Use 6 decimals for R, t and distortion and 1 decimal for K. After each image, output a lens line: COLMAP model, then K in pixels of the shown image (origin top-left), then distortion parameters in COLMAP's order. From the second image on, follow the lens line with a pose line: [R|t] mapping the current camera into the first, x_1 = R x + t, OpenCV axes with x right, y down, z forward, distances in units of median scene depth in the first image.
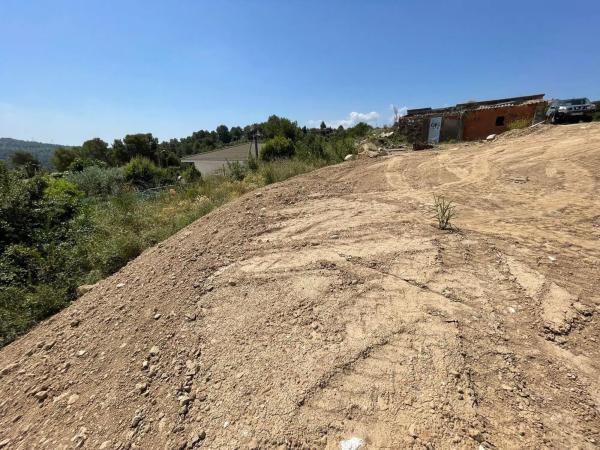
lens RADIAL K [[244.5, 0, 301.6], [0, 244.5, 224.1], [0, 0, 1]] dist [-0.002157, 0.000457]
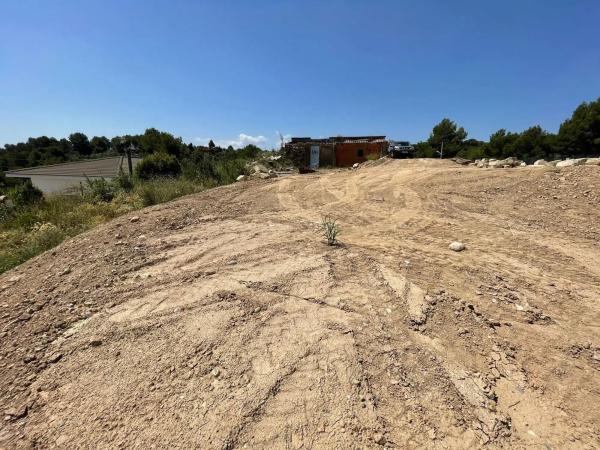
lens RADIAL K [[244.5, 0, 301.6], [0, 244.5, 224.1], [0, 0, 1]] dist [-0.002157, 0.000457]
pose [[0.910605, -0.045656, 0.410749, -0.000129], [0.077666, 0.995076, -0.061574, -0.003710], [-0.405915, 0.087970, 0.909667, 0.006117]]
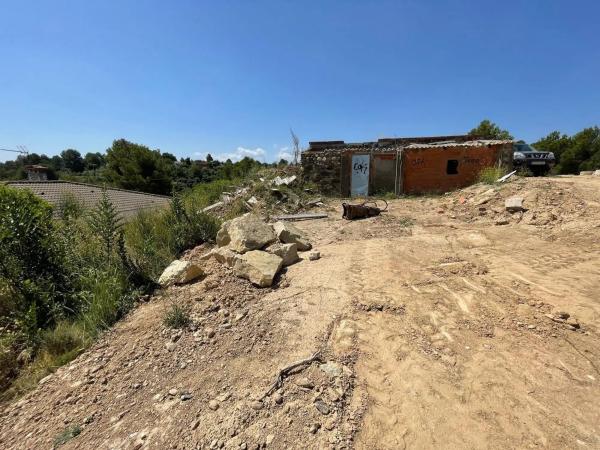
lens RADIAL K [[244.5, 0, 301.6], [0, 244.5, 224.1], [0, 0, 1]] dist [-0.002157, 0.000457]
pose [[0.909374, -0.047741, 0.413231, 0.203495], [0.100059, 0.989330, -0.105894, -0.273769], [-0.403767, 0.137645, 0.904448, 0.668569]]
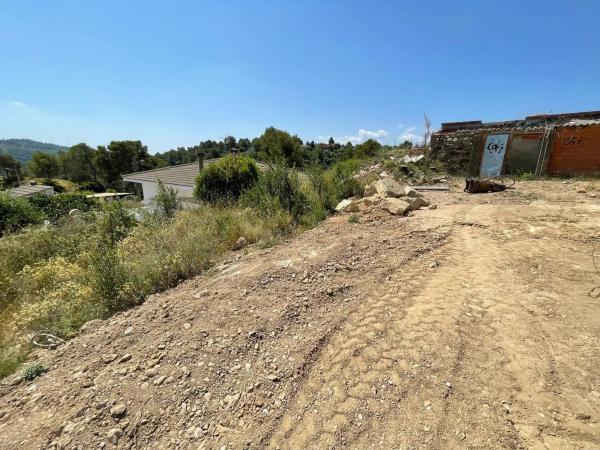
lens RADIAL K [[244.5, 0, 301.6], [0, 244.5, 224.1], [0, 0, 1]] dist [-0.002157, 0.000457]
pose [[0.998431, 0.052108, -0.020526, 0.115063], [-0.053105, 0.997260, -0.051492, -0.199987], [0.017786, 0.052501, 0.998462, 0.497662]]
